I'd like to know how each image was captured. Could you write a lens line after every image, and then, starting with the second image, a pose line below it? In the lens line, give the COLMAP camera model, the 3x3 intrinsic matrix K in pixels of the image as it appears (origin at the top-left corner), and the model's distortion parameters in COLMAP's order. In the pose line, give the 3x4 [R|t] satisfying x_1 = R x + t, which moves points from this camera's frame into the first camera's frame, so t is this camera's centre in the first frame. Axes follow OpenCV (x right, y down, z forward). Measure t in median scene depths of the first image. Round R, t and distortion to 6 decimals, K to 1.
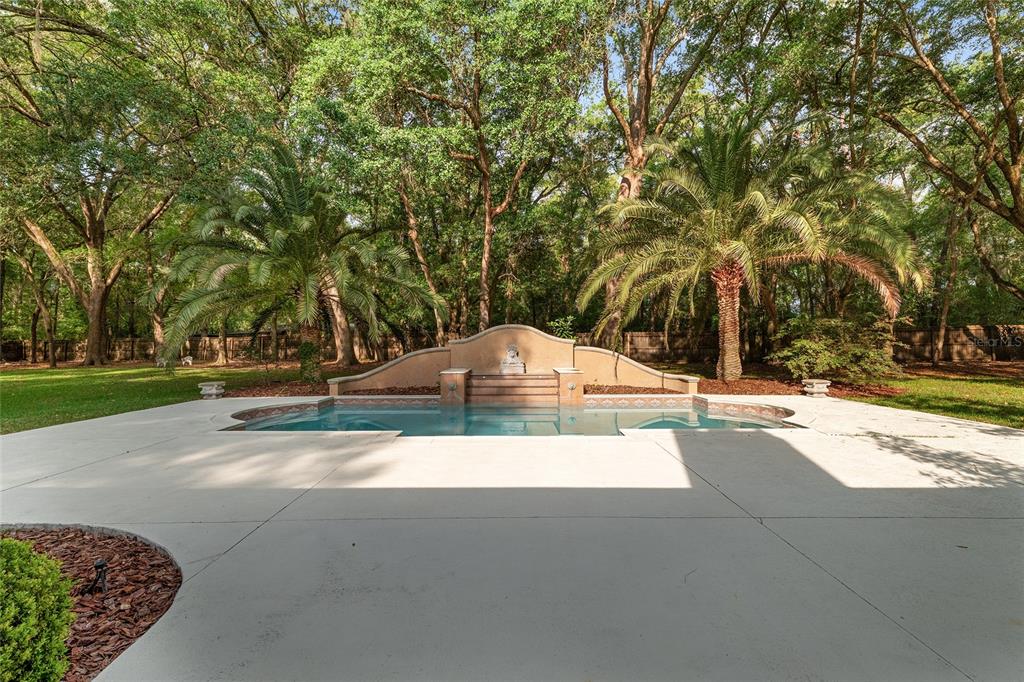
lens RADIAL K [[471.0, 0, 511.5], [0, 471.0, 344.1], [0, 0, 1]] dist [0.004894, 0.000111]
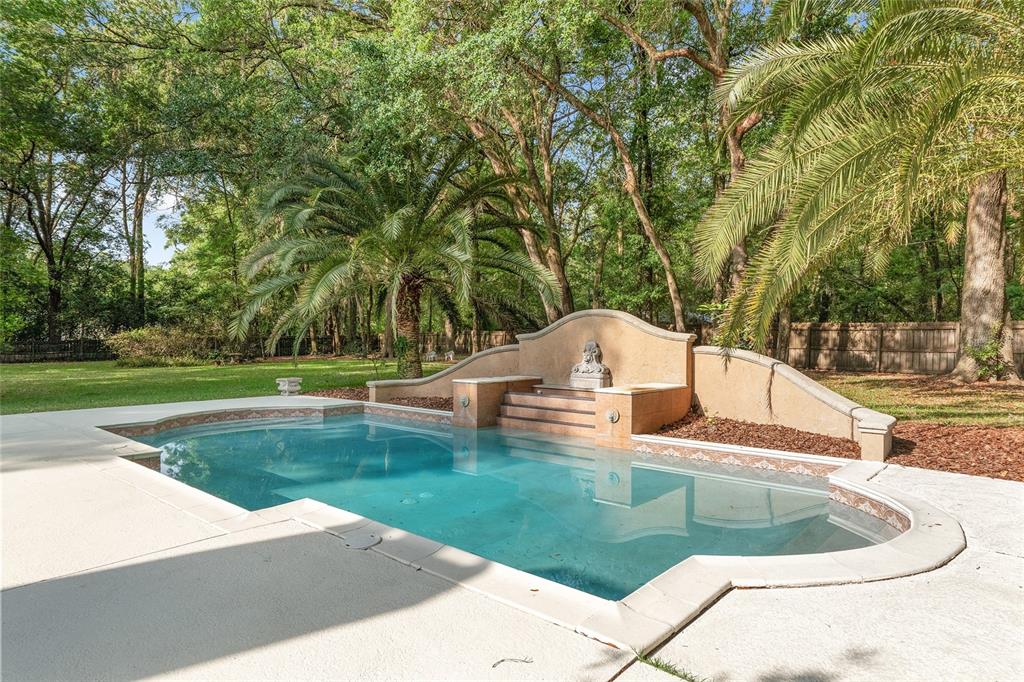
lens RADIAL K [[591.3, 0, 510.8], [0, 591.3, 343.0], [0, 0, 1]] dist [-0.000865, 0.002564]
pose [[0.725238, 0.006995, -0.688463, 0.504618], [-0.001470, 0.999962, 0.008611, -0.003997], [0.688497, -0.005233, 0.725221, 0.393444]]
